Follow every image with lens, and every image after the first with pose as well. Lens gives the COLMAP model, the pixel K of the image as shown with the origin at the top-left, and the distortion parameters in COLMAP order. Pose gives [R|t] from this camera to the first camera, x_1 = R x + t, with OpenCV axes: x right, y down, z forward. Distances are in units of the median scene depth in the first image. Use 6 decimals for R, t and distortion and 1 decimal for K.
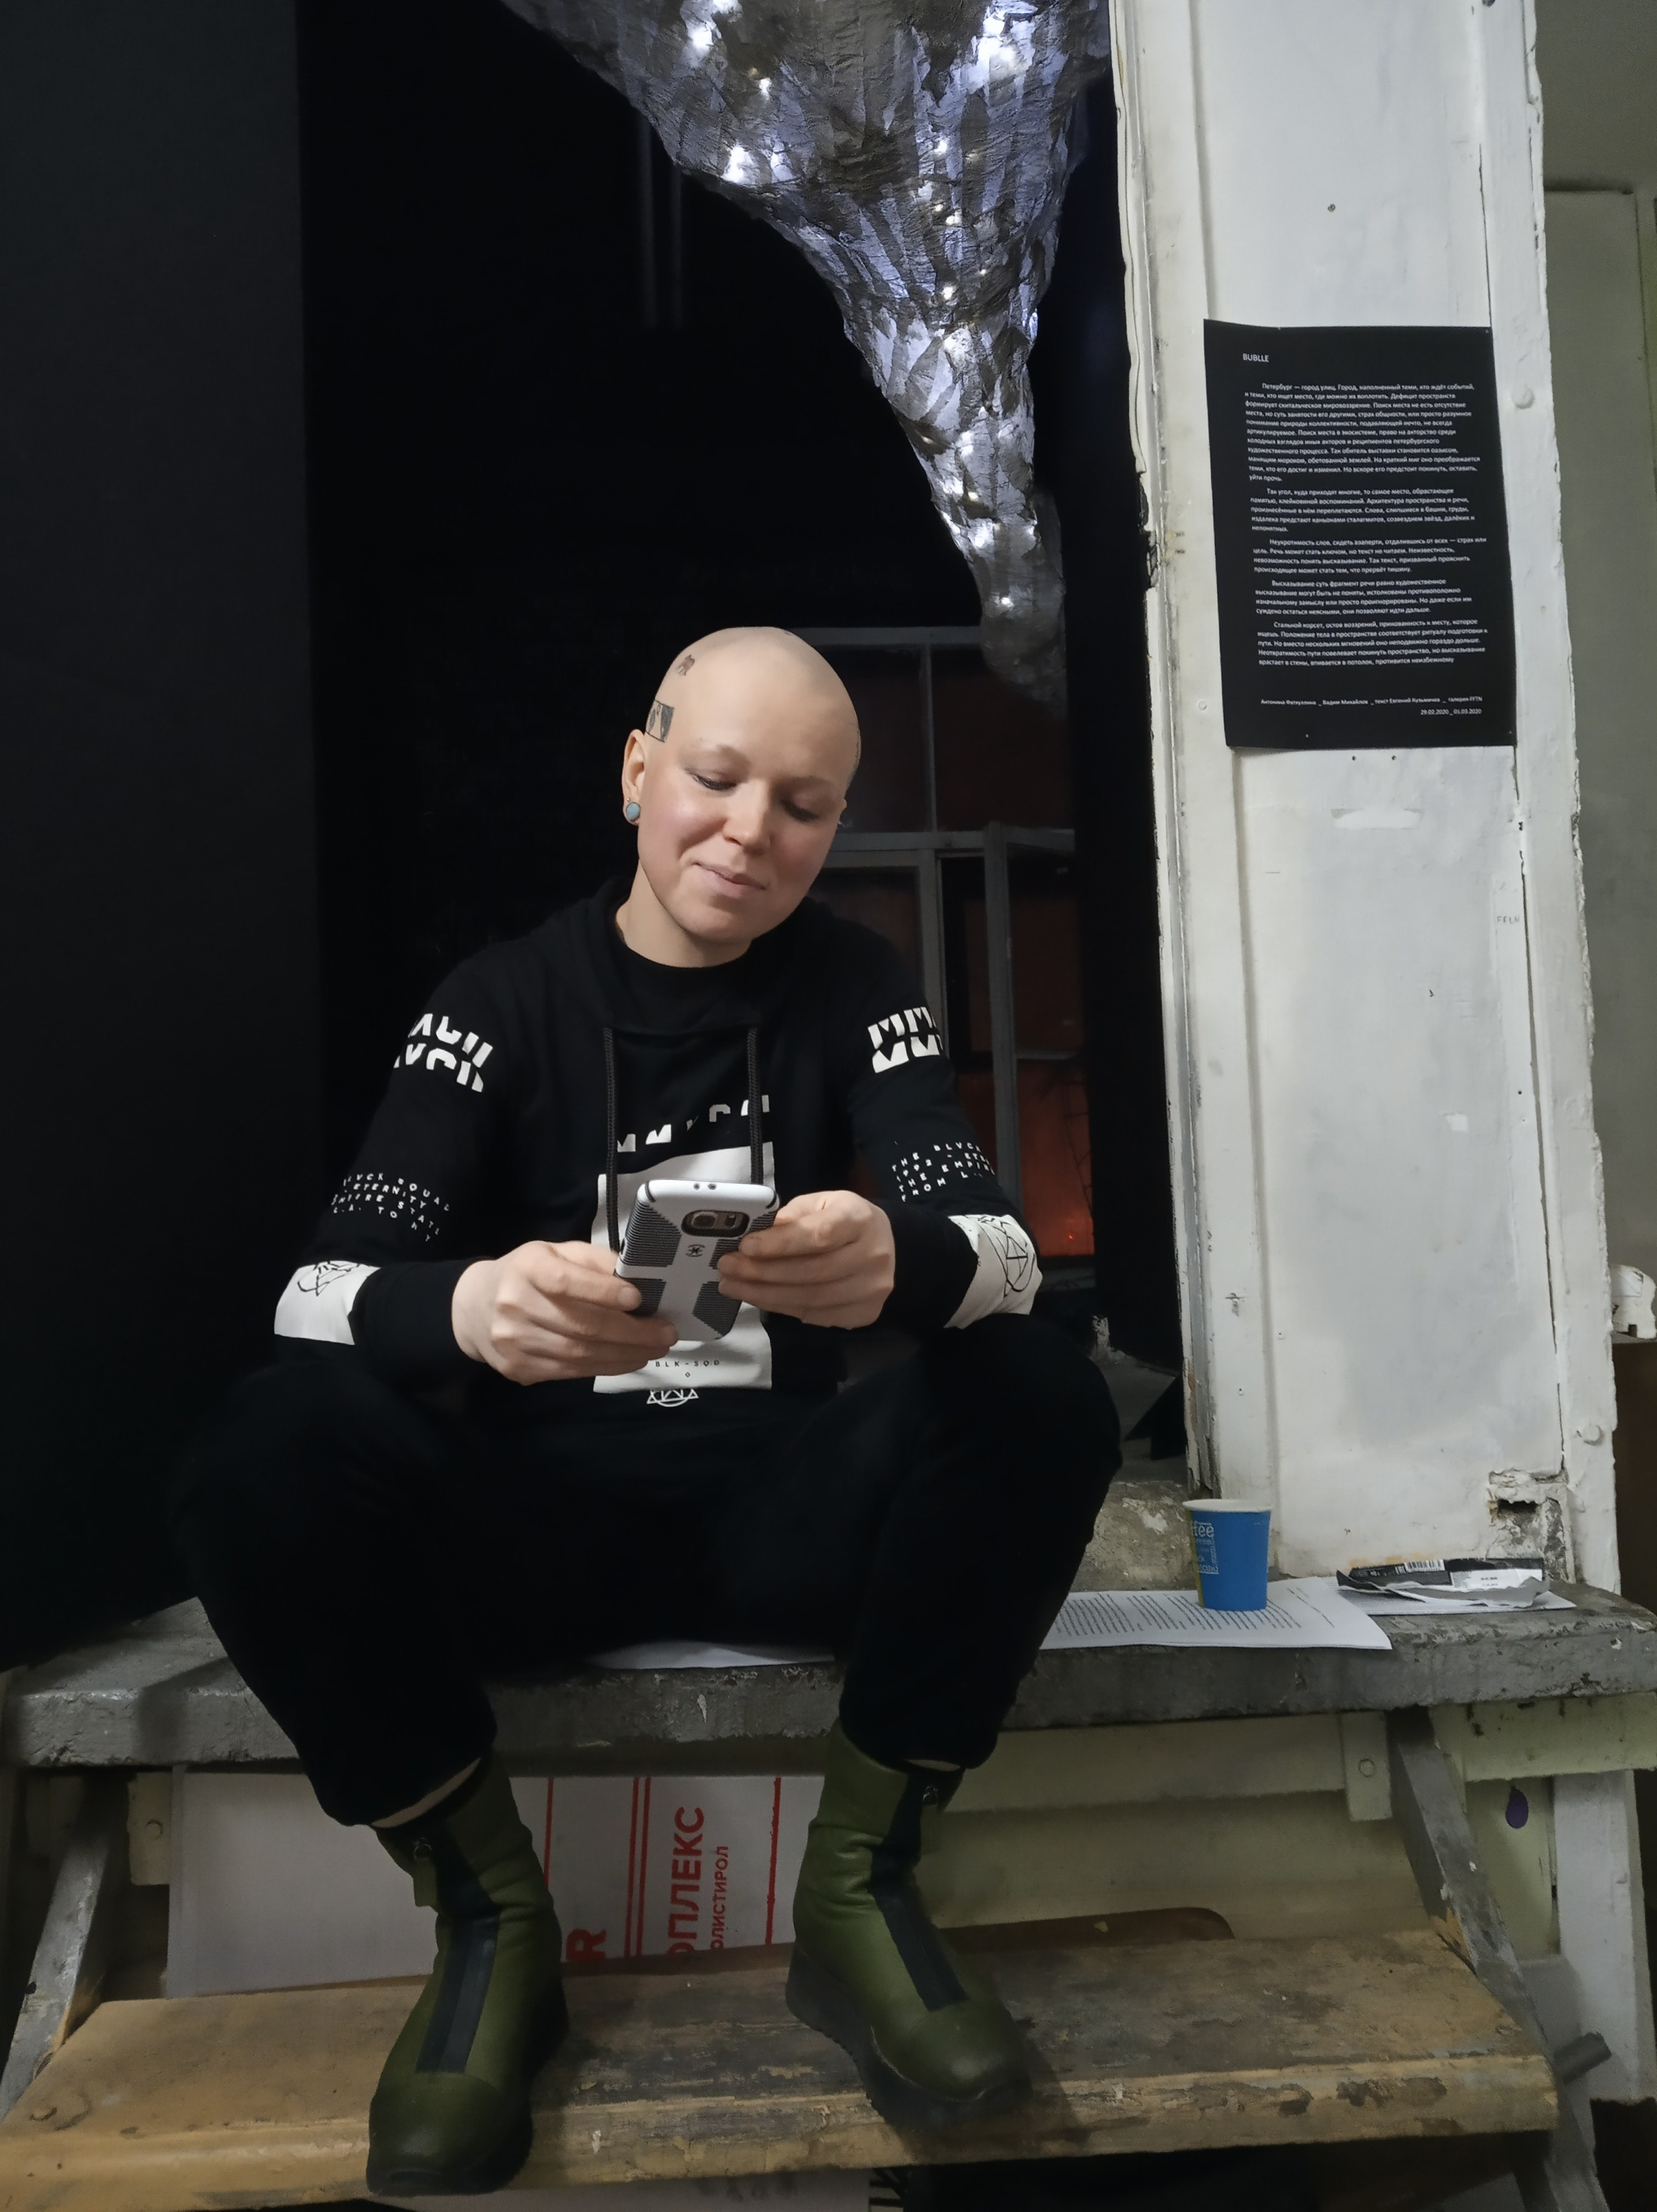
lens RADIAL K [[1754.3, 0, 757.4], [0, 1754.3, 1110.5], [0, 0, 1]] dist [0.001422, -0.000037]
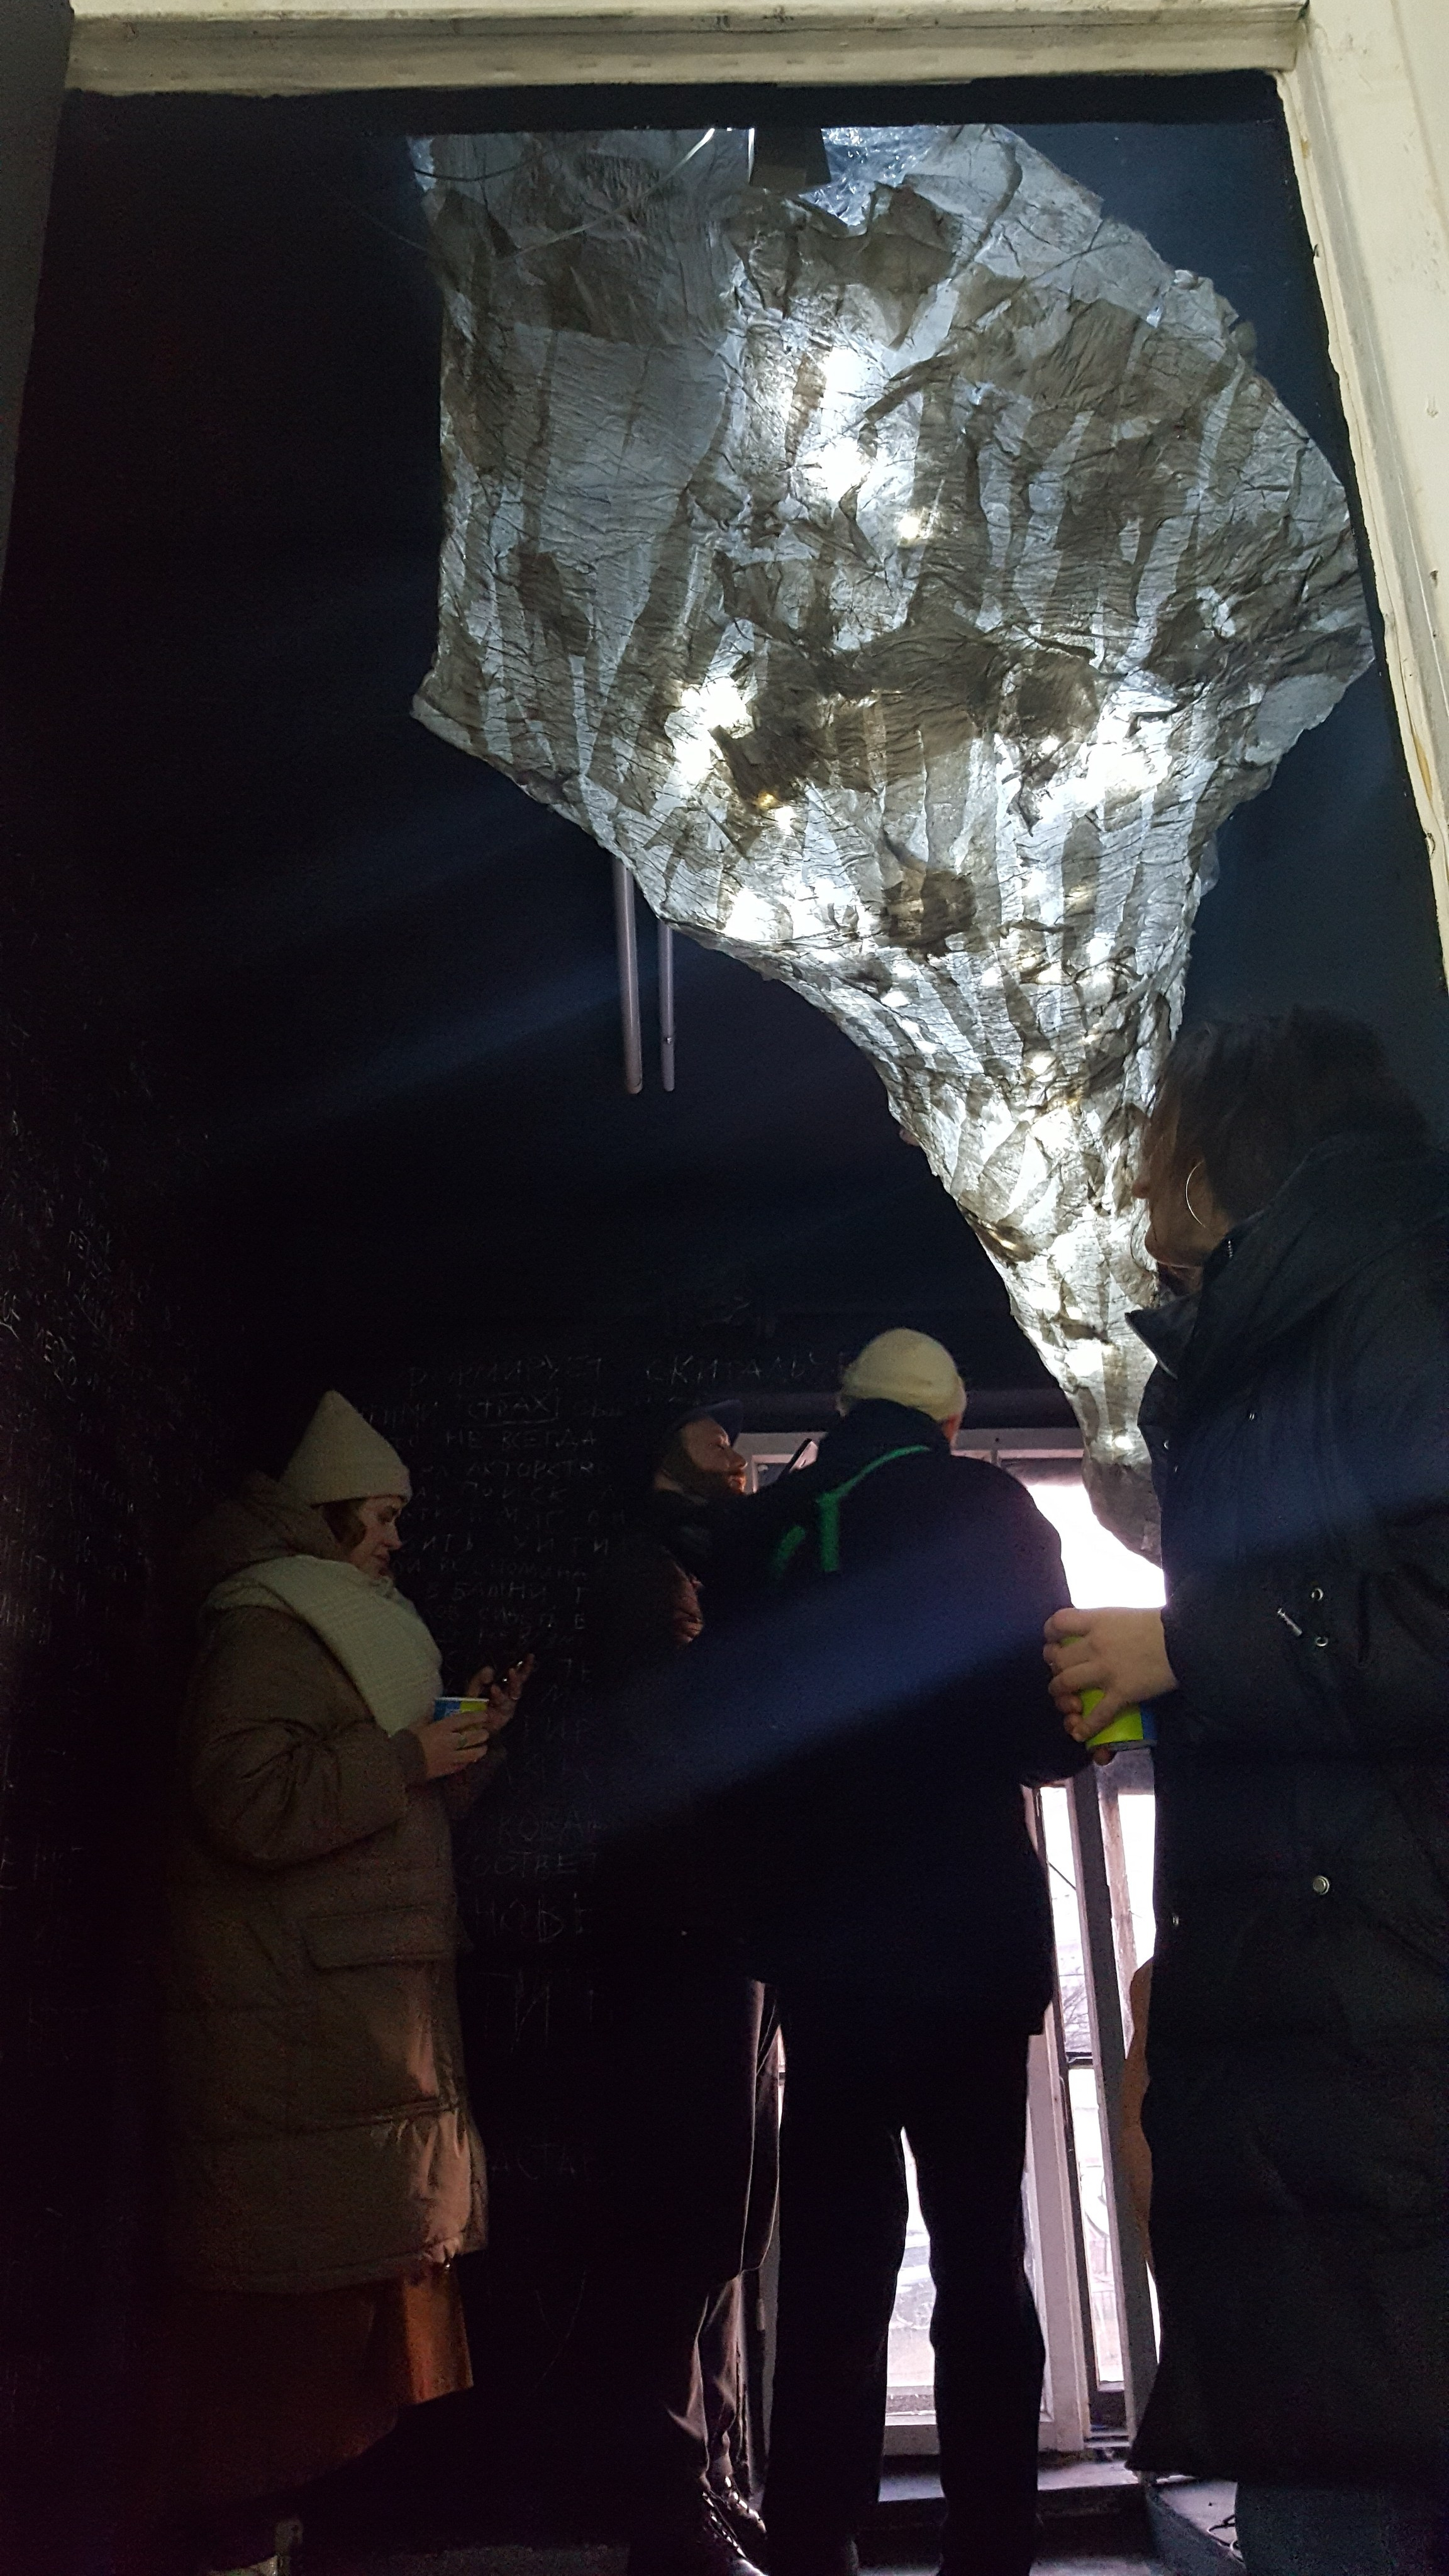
lens RADIAL K [[1890.0, 0, 654.4], [0, 1890.0, 1282.6], [0, 0, 1]] dist [0.202090, -0.433231]
pose [[0.998352, -0.011657, -0.056198, -0.005798], [-0.004579, 0.959857, -0.280451, -0.159250], [0.057211, 0.280246, 0.958222, 0.264690]]
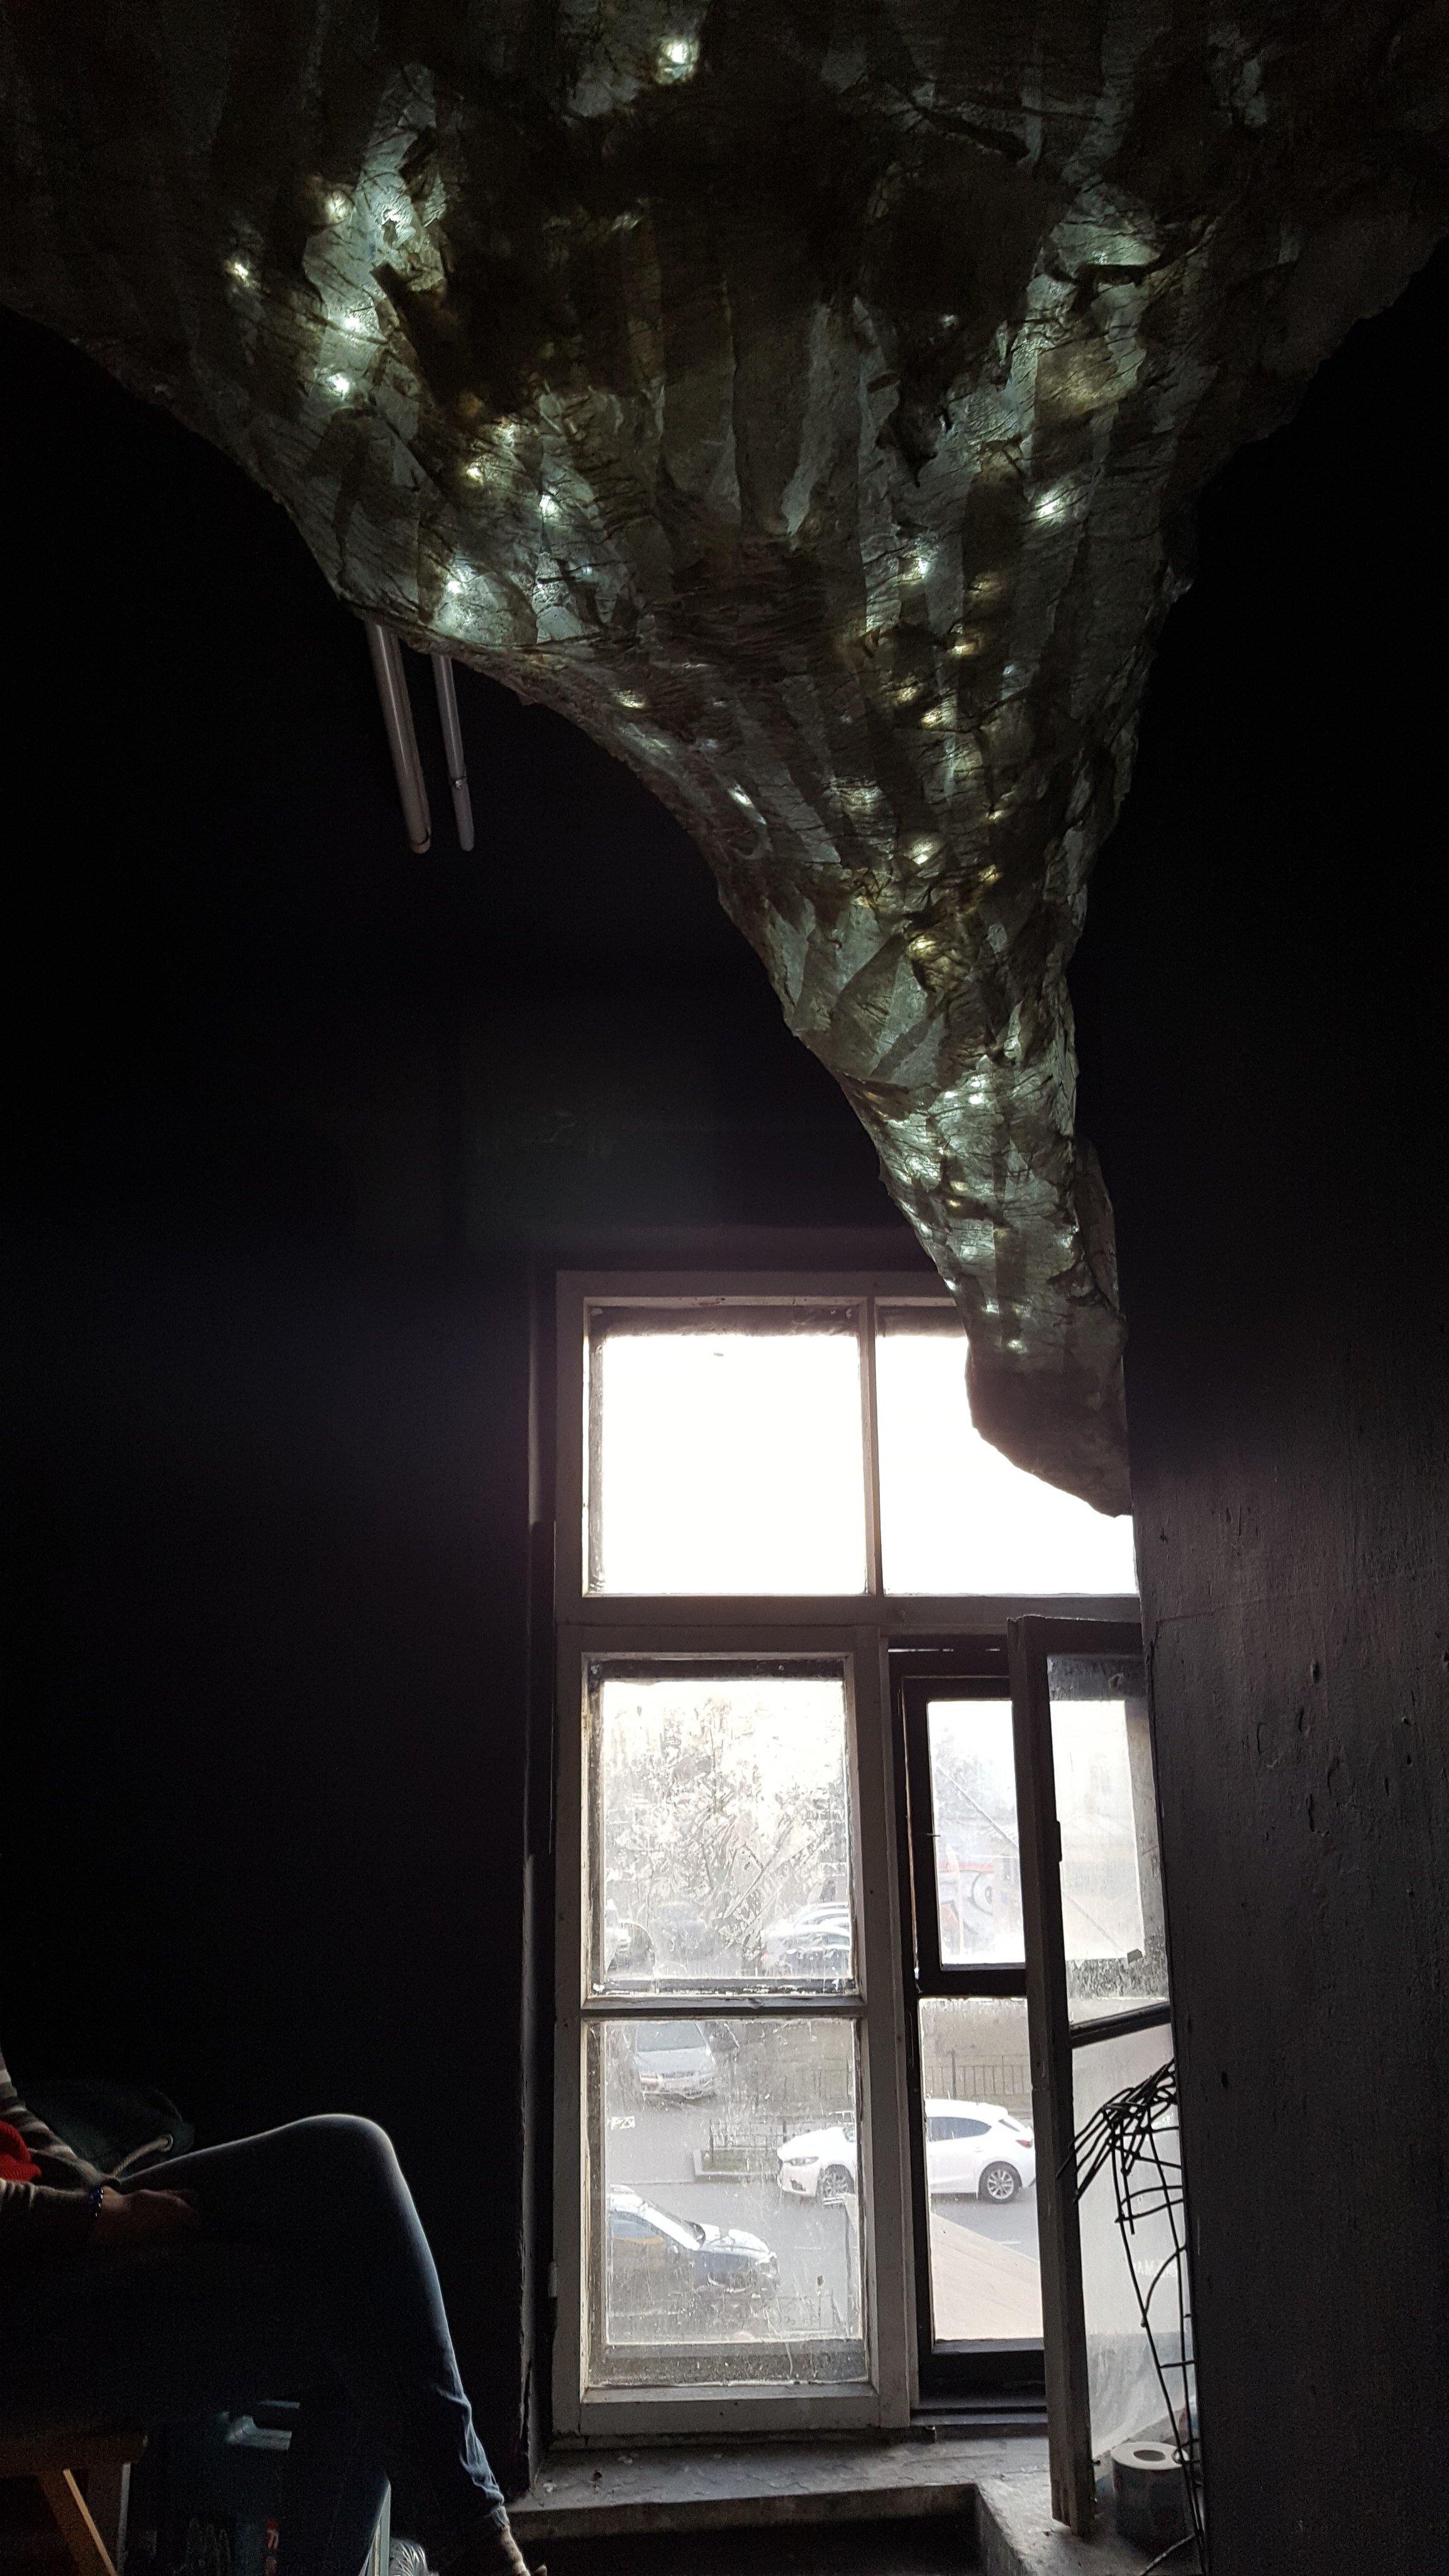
lens RADIAL K [[1880.4, 0, 635.9], [0, 1880.4, 1297.4], [0, 0, 1]] dist [0.052600, -0.090951]
pose [[0.999625, 0.016357, -0.021974, 0.042662], [-0.019056, 0.991481, -0.128850, -0.272390], [0.019679, 0.129220, 0.991421, 0.492243]]
